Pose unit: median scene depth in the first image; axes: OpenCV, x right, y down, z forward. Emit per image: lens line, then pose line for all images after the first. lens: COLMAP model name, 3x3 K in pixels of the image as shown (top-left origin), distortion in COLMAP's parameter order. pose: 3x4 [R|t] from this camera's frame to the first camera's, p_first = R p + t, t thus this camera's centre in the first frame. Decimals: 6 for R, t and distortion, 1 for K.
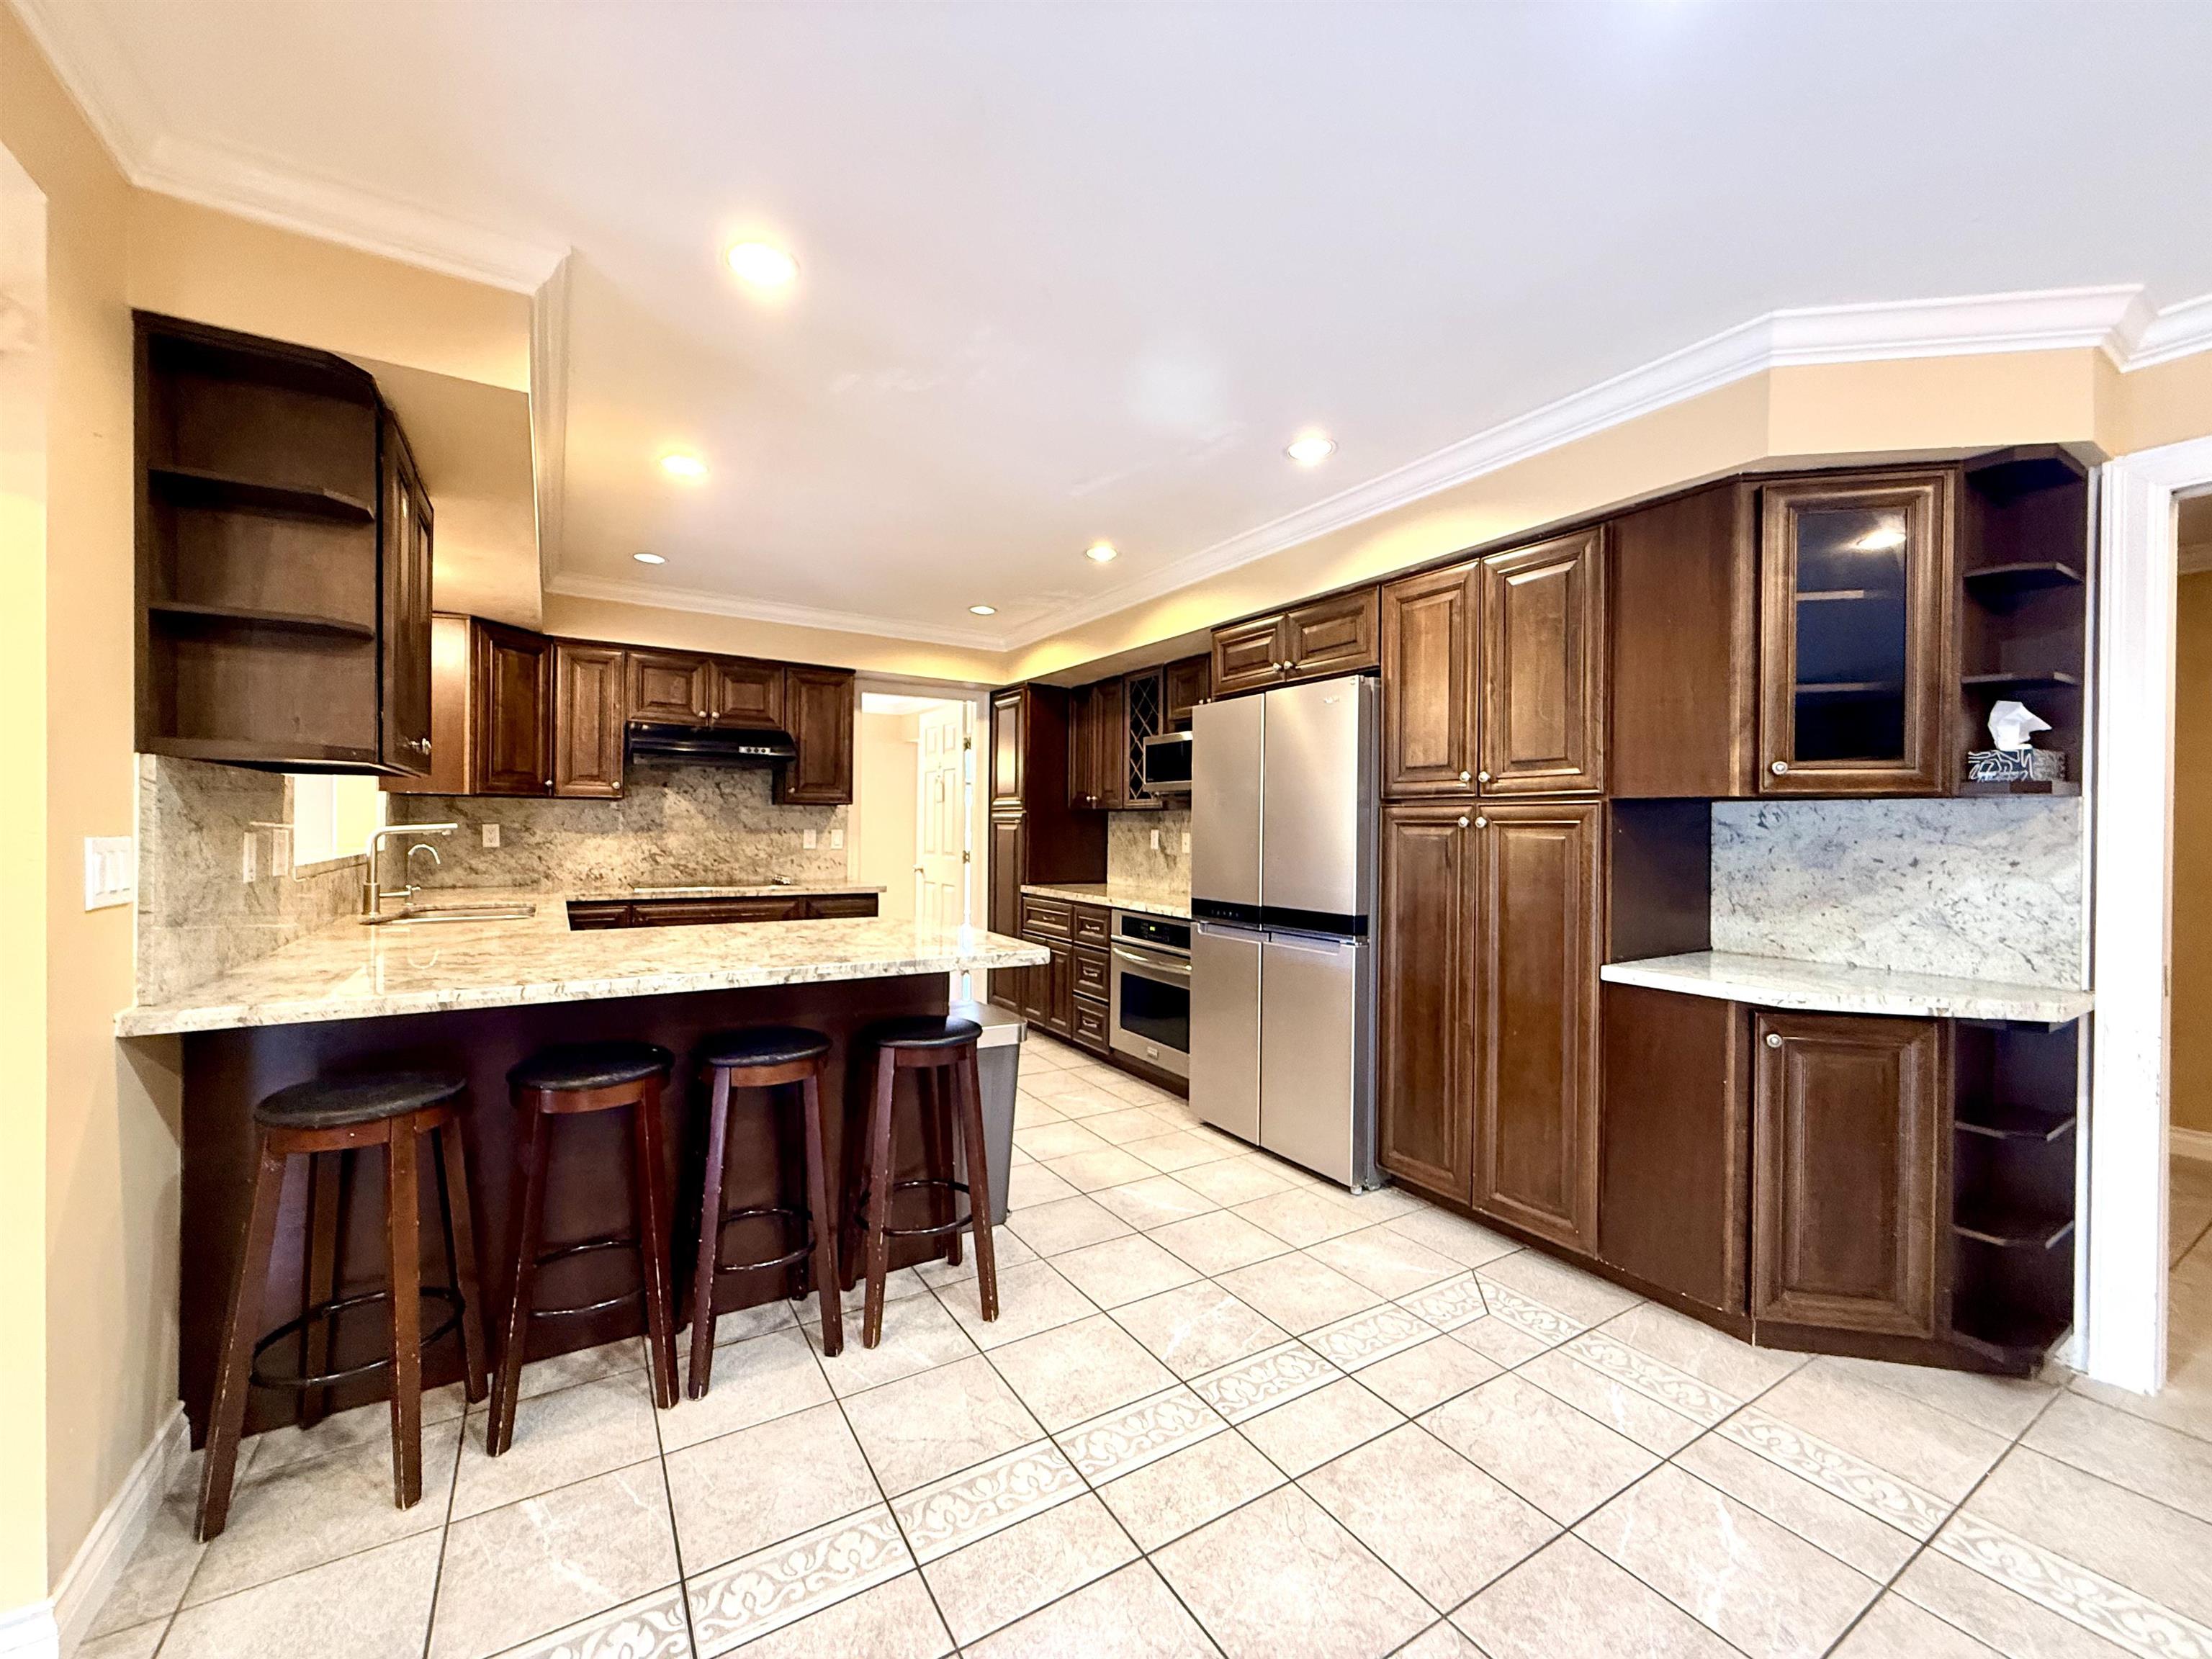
lens RADIAL K [[878.7, 0, 1100.8], [0, 878.7, 828.9], [0, 0, 1]] dist [-0.000399, 0.000531]
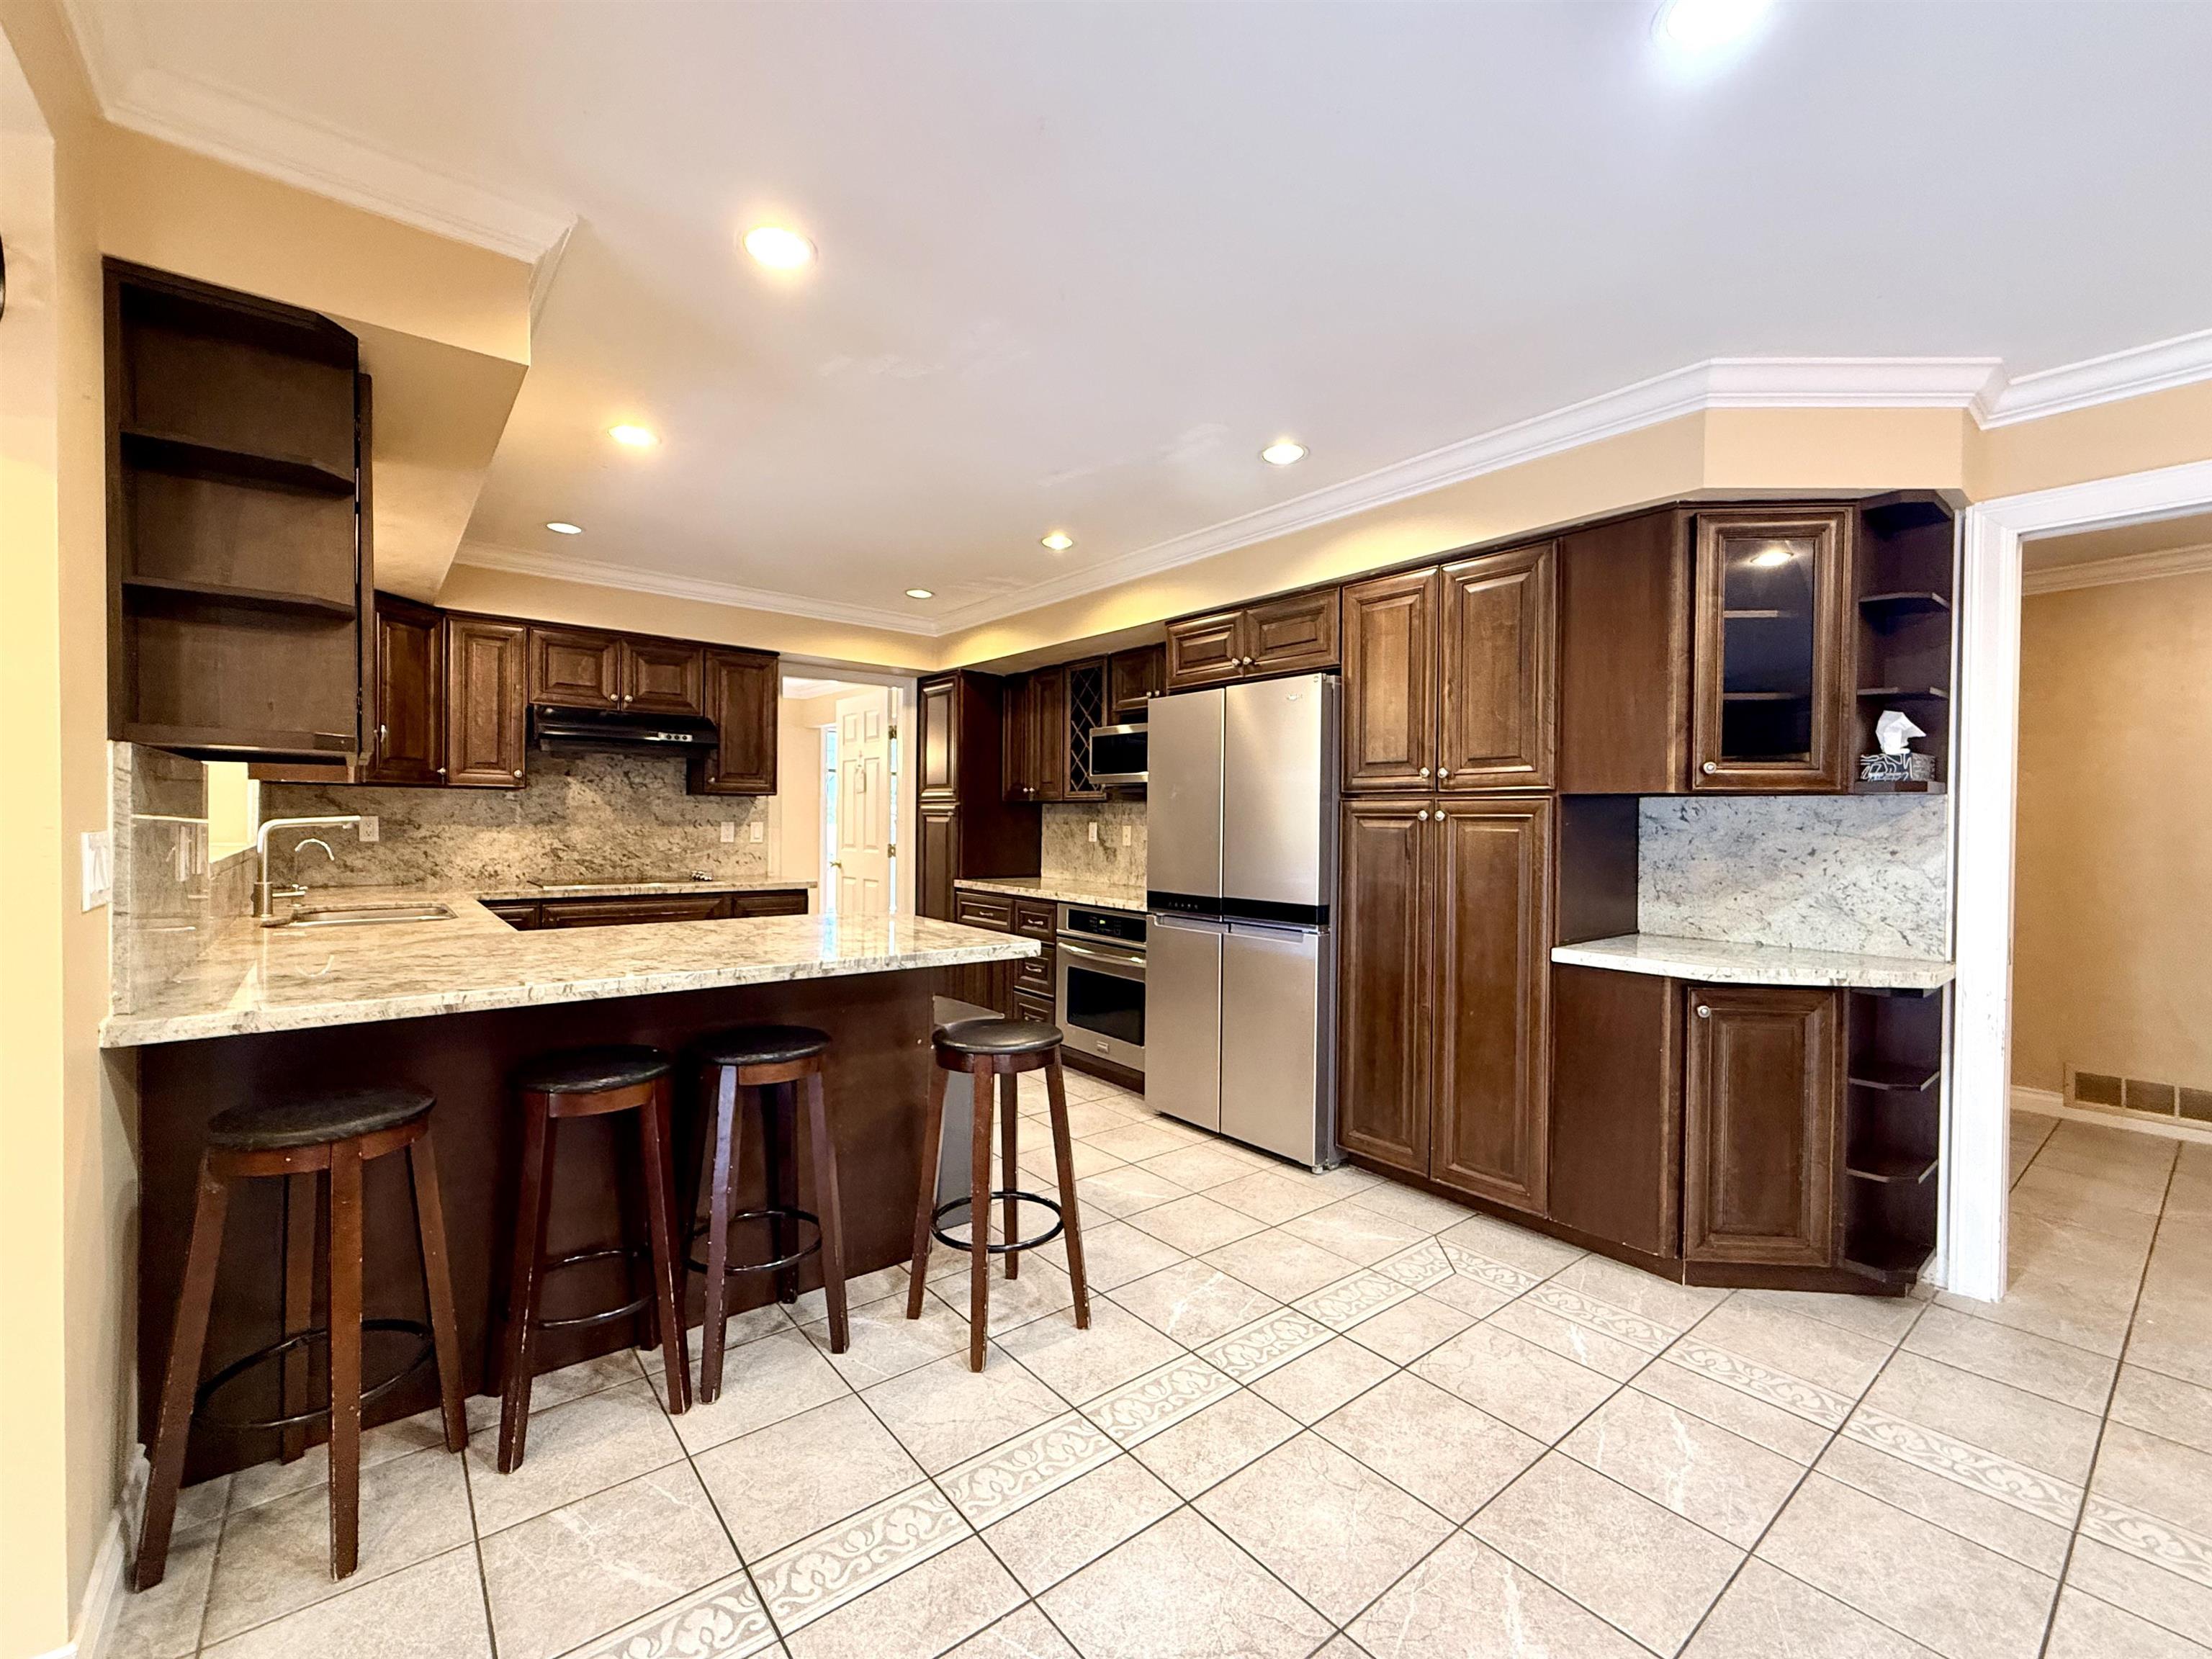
lens RADIAL K [[923.2, 0, 1106.0], [0, 923.2, 829.5], [0, 0, 1]] dist [0.000934, -0.000031]
pose [[0.991987, -0.001054, 0.126332, -0.122286], [-0.000159, 0.999954, 0.009592, -0.001811], [-0.126336, -0.009535, 0.991942, -0.060805]]
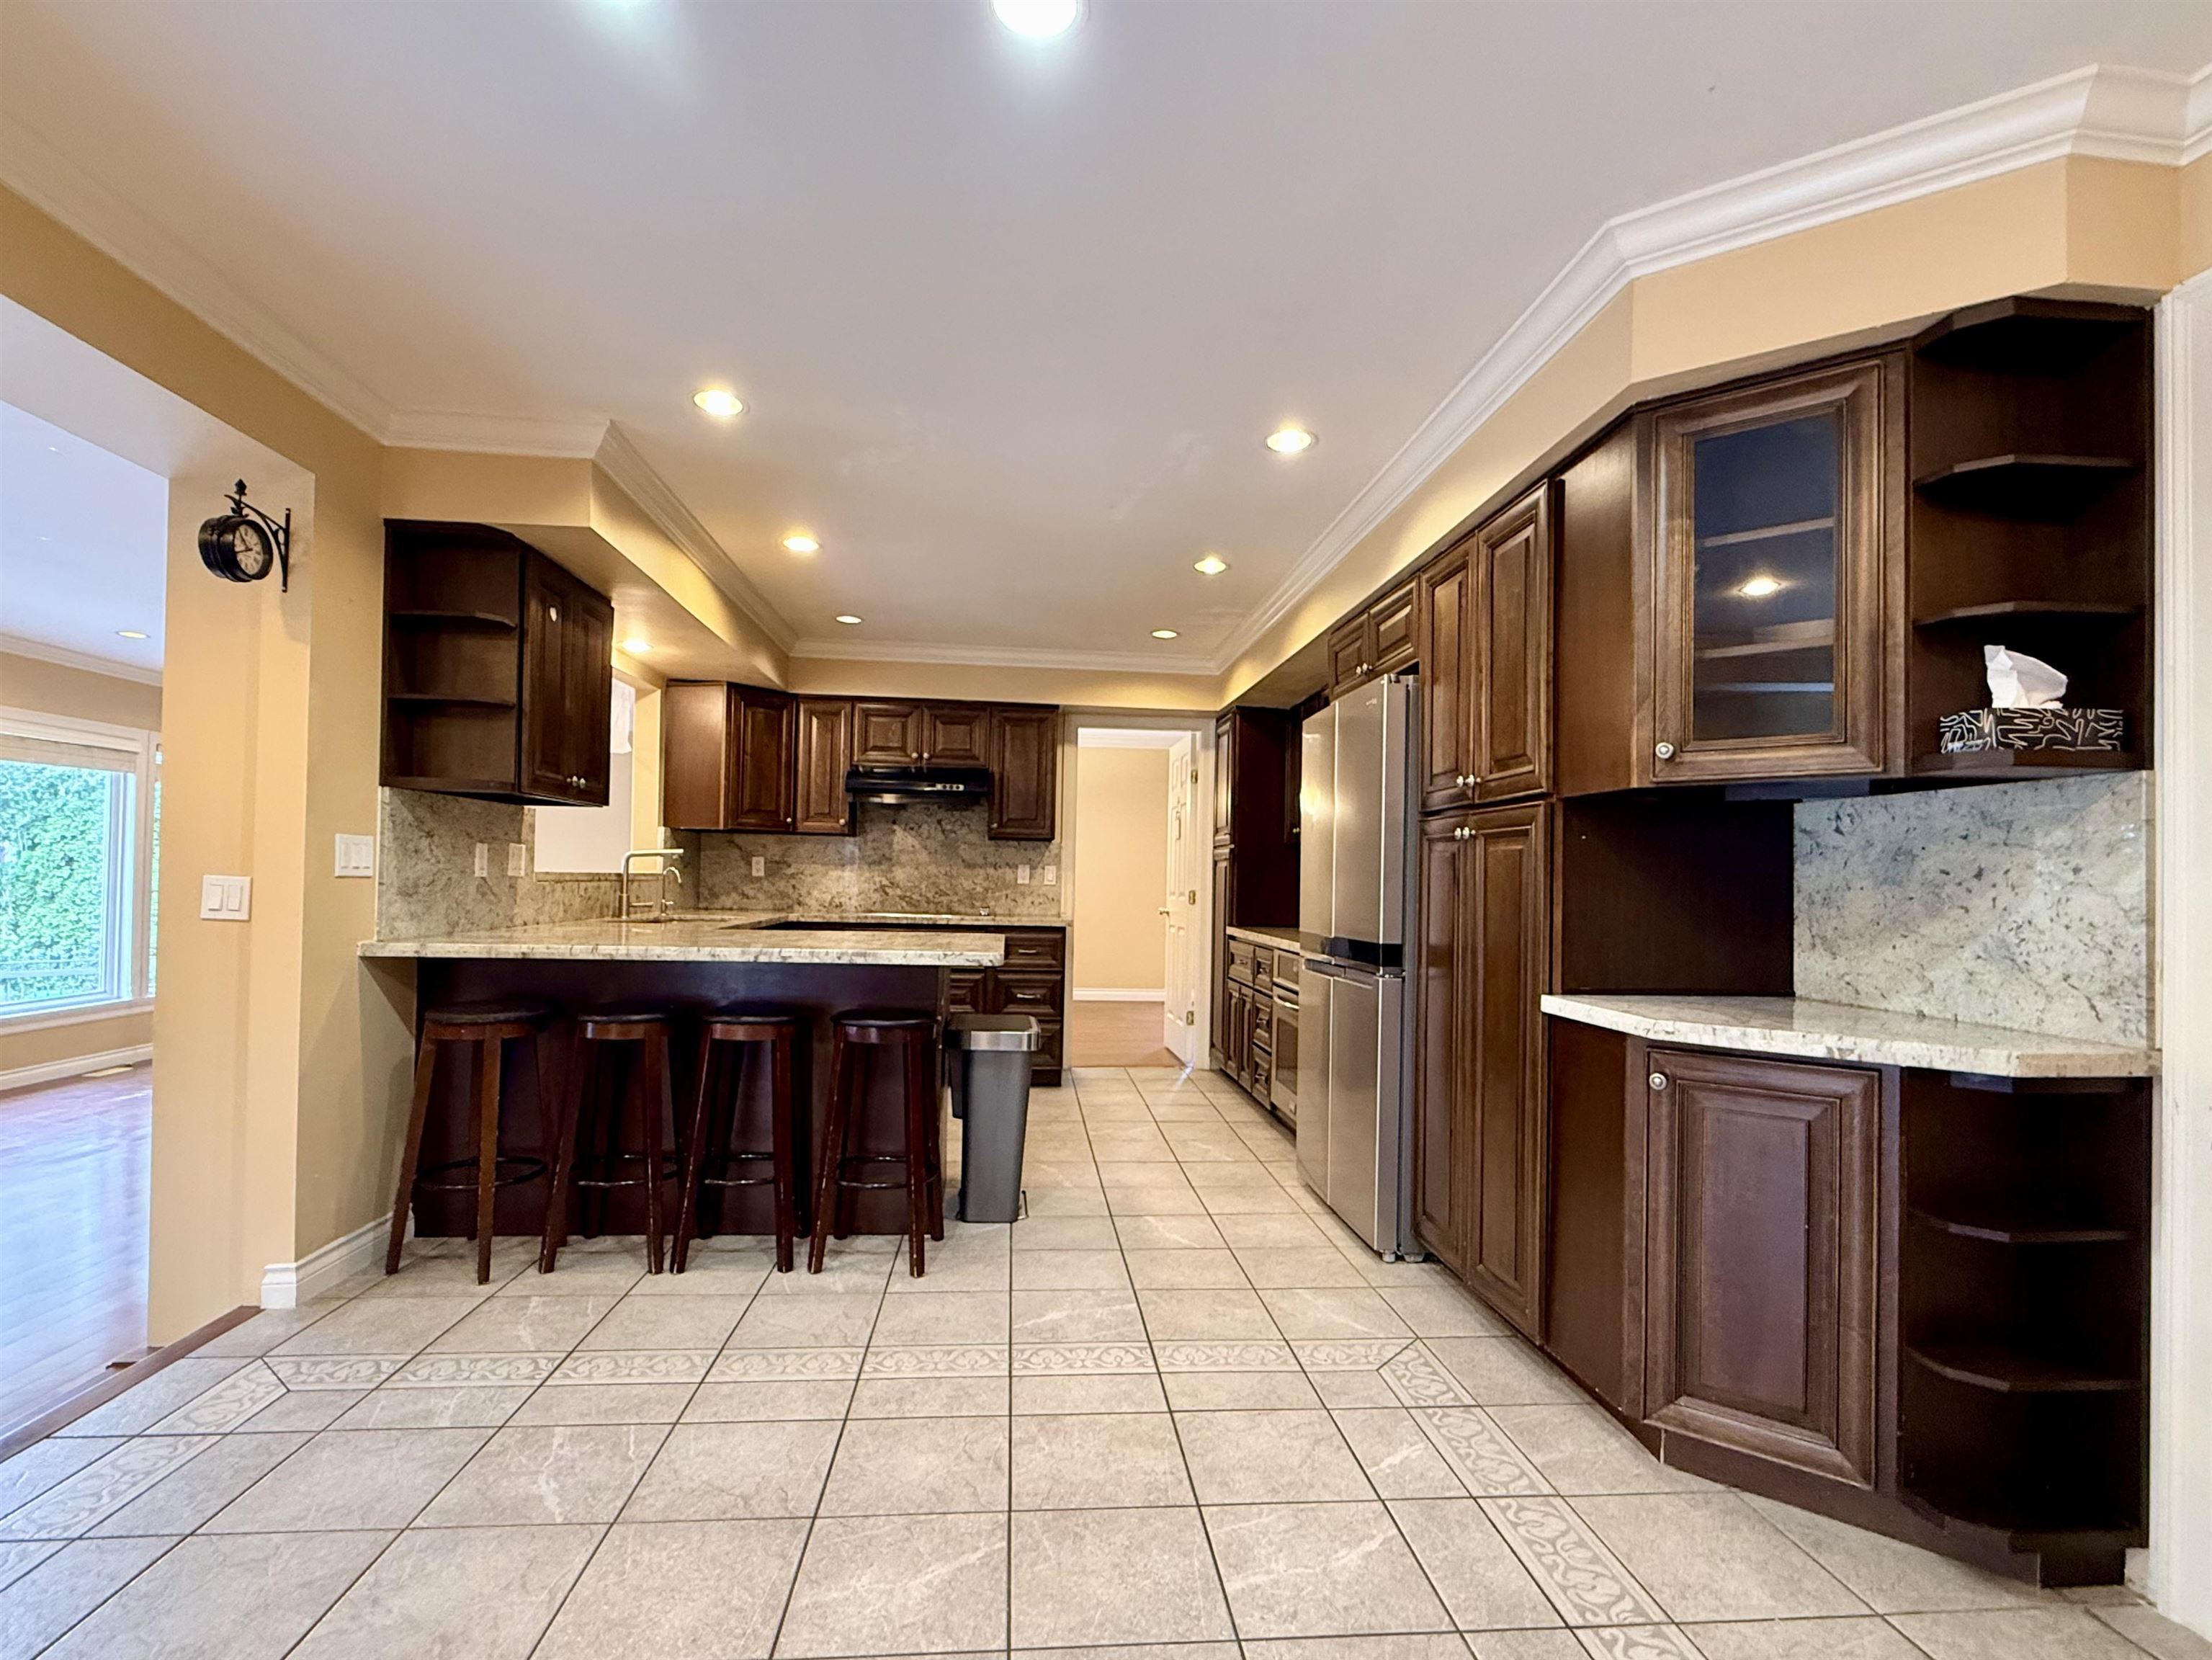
lens RADIAL K [[1055.7, 0, 1108.7], [0, 1055.7, 862.0], [0, 0, 1]] dist [0.001481, 0.000270]
pose [[0.895826, -0.000754, -0.444404, 0.660161], [-0.011547, 0.999621, -0.024973, 0.058711], [0.444254, 0.027503, 0.895479, -0.105363]]
